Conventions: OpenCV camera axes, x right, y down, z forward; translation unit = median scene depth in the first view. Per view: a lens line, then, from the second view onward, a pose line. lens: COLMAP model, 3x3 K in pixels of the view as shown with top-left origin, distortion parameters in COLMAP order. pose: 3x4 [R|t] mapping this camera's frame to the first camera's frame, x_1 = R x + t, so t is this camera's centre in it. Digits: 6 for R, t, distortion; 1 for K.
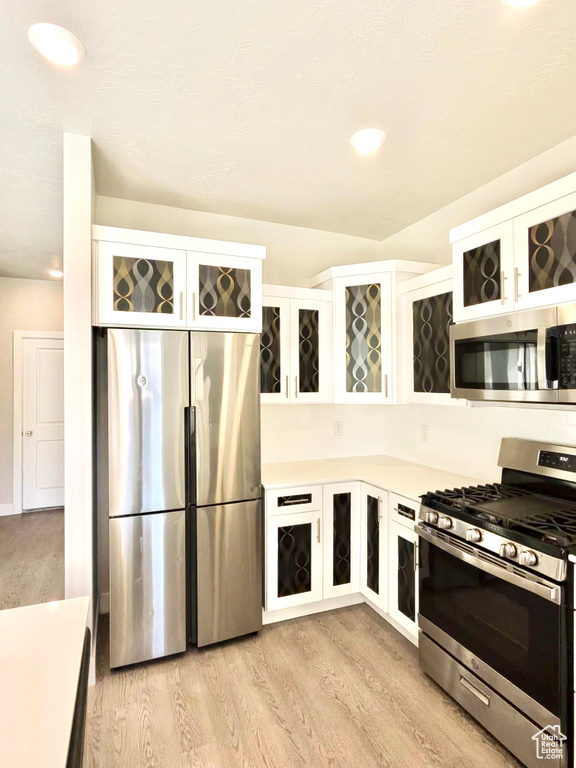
lens RADIAL K [[414.0, 0, 288.0], [0, 414.0, 384.0], [0, 0, 1]] dist [-0.002043, -0.000915]
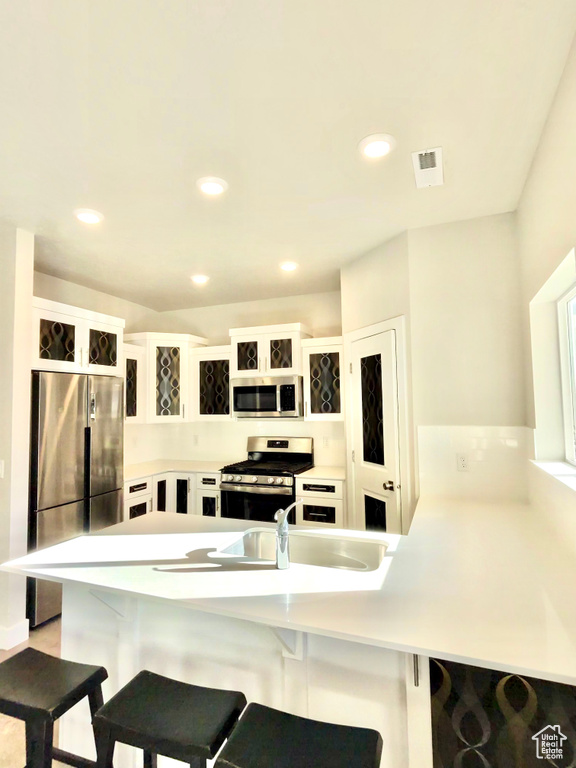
lens RADIAL K [[414.0, 0, 288.0], [0, 414.0, 384.0], [0, 0, 1]] dist [-0.002043, -0.000915]
pose [[0.688506, 0.032892, 0.724485, -0.745522], [0.012239, 0.998302, -0.056955, -0.004253], [-0.725127, 0.048081, 0.686934, -0.468865]]
